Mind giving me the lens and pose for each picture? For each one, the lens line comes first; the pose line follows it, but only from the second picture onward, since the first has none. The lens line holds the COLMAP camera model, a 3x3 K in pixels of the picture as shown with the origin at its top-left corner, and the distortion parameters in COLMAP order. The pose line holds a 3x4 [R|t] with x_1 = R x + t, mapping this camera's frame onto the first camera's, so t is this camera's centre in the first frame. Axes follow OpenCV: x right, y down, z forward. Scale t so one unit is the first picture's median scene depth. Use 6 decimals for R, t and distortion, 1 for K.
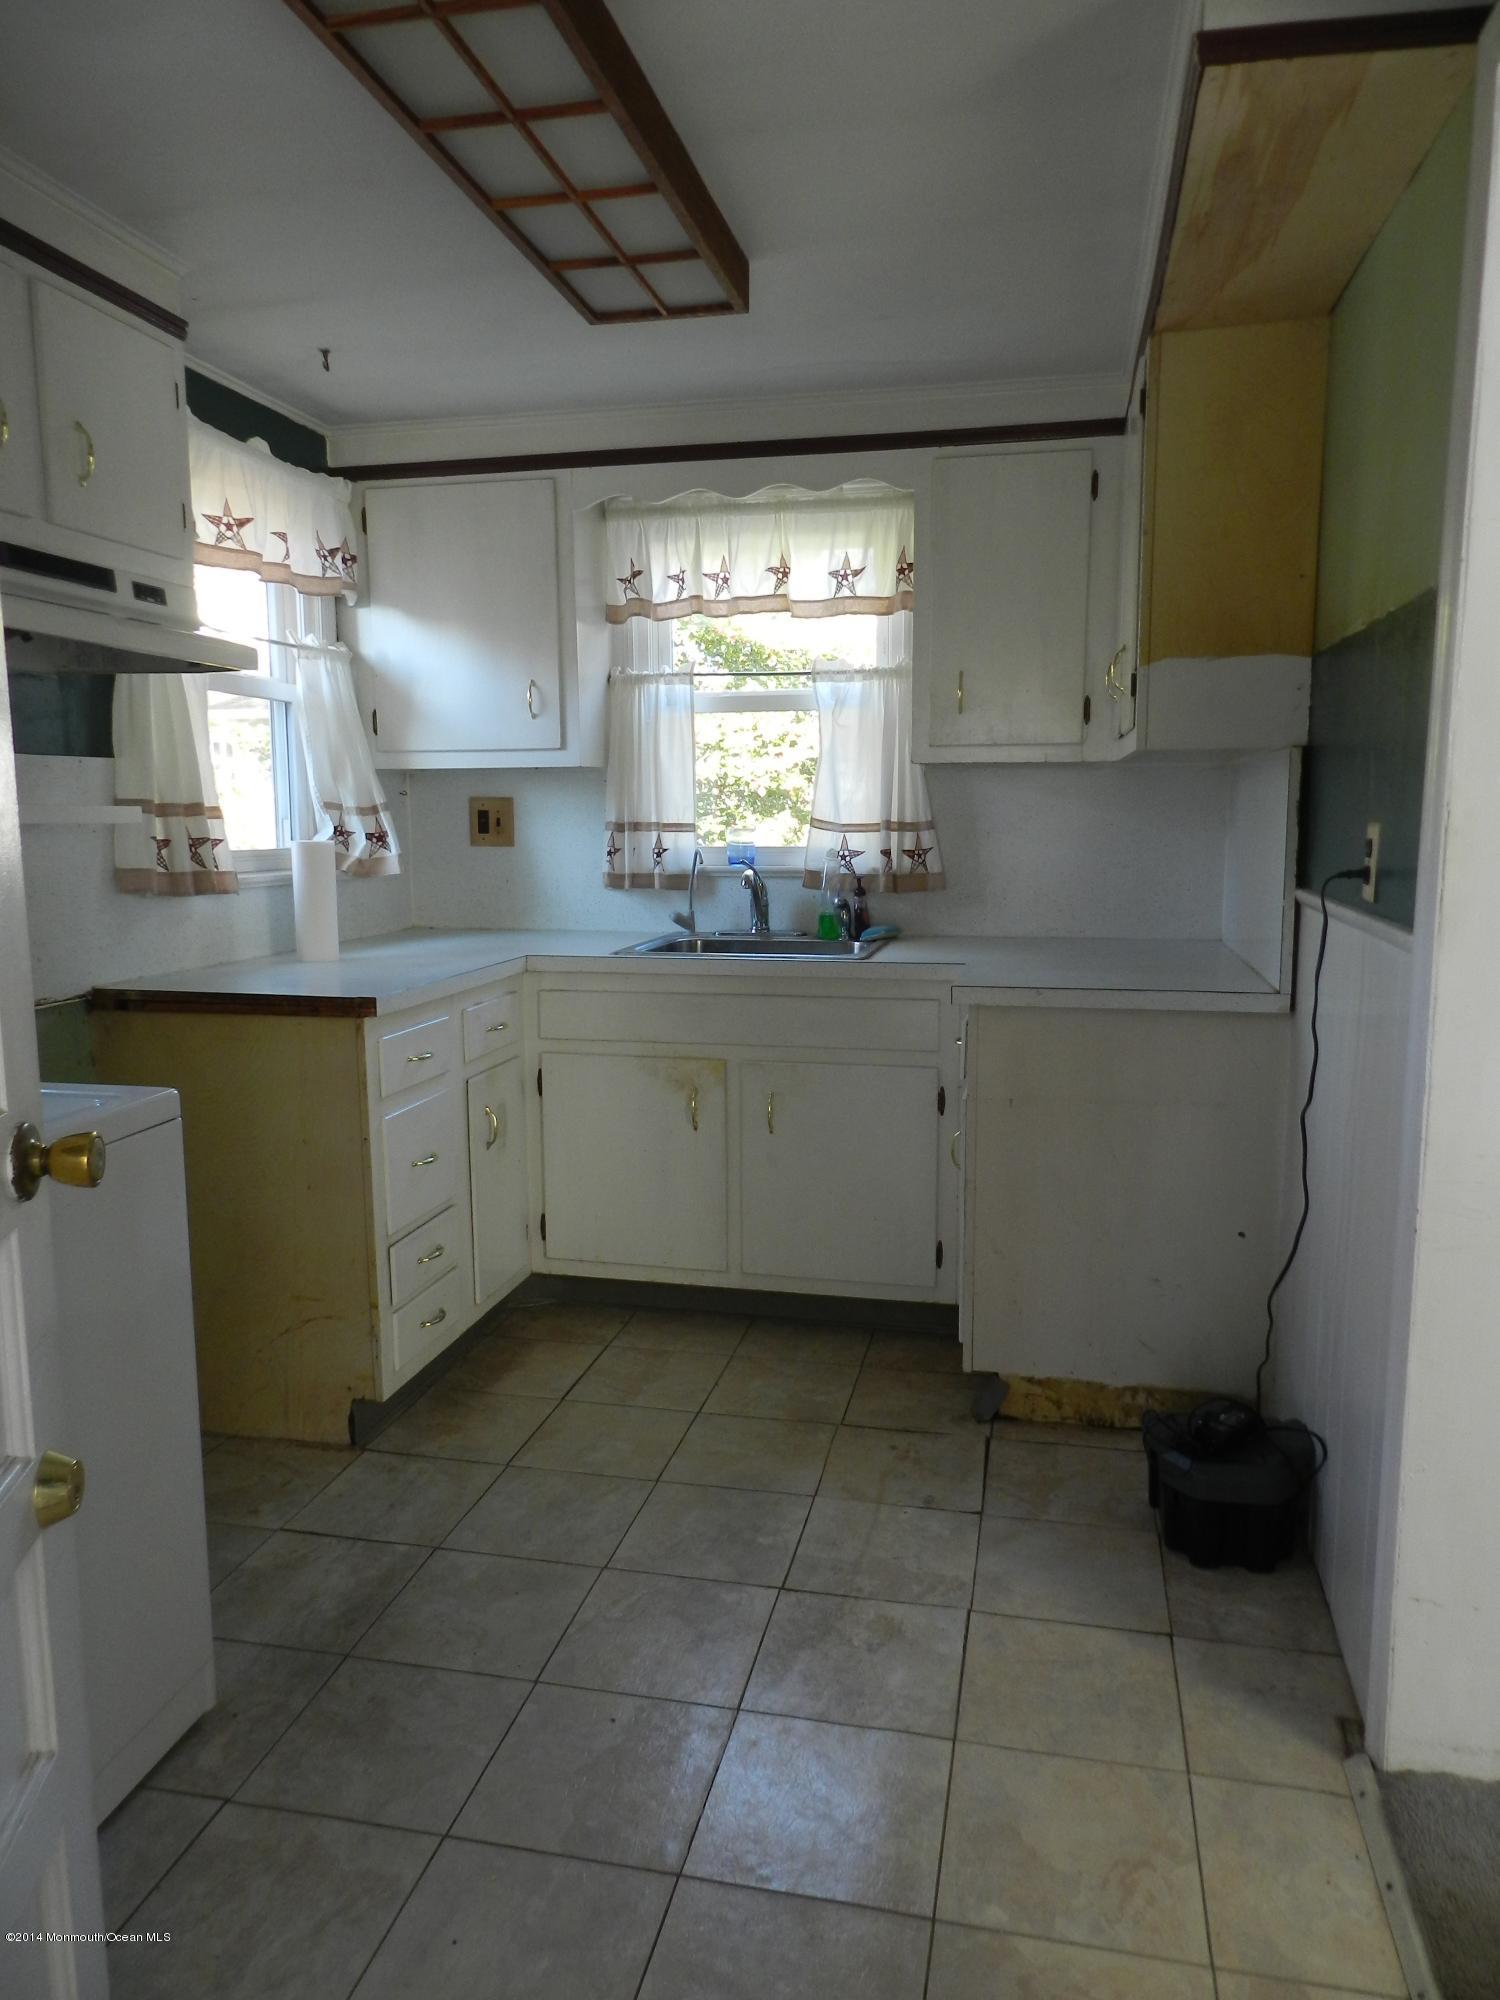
lens RADIAL K [[1372.5, 0, 755.4], [0, 1372.5, 1002.5], [0, 0, 1]] dist [0.036343, -0.016779]
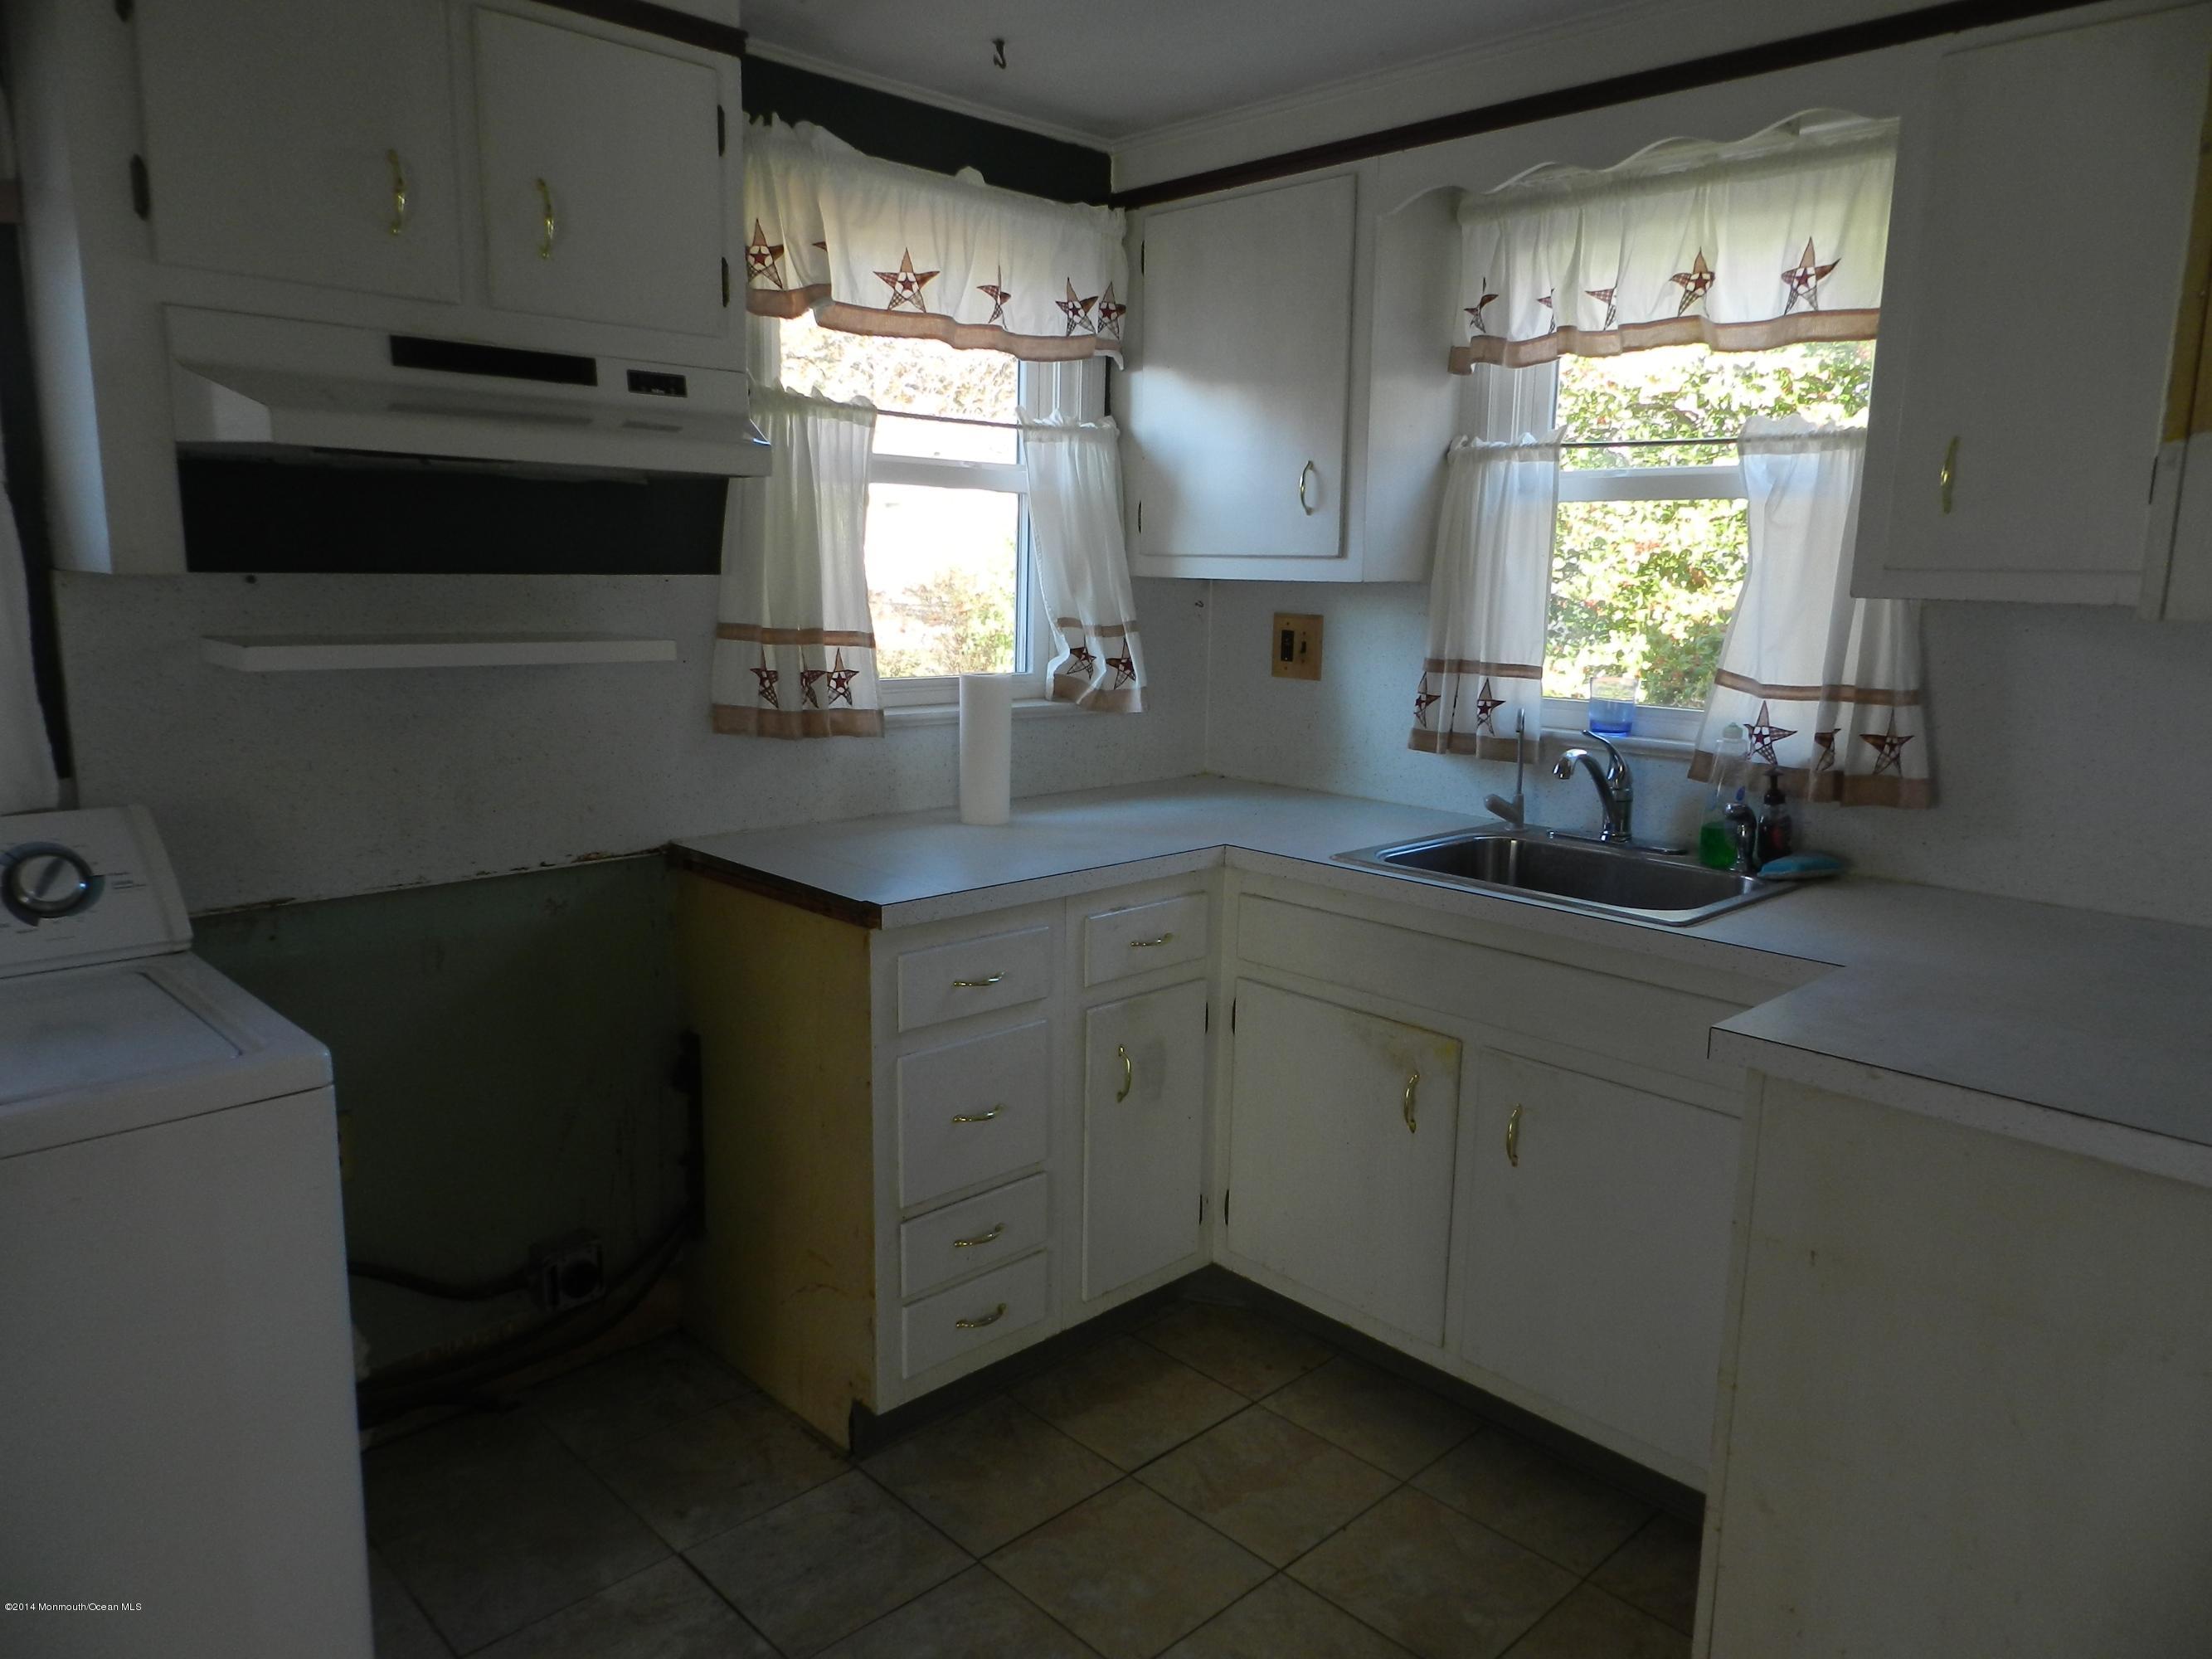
lens RADIAL K [[1518.1, 0, 1102.1], [0, 1518.1, 829.2], [0, 0, 1]] dist [0.036343, -0.016779]
pose [[0.834017, 0.117021, -0.539186, 0.200157], [-0.099545, 0.993127, 0.061563, -0.079805], [0.542684, 0.002329, 0.839934, 0.266291]]
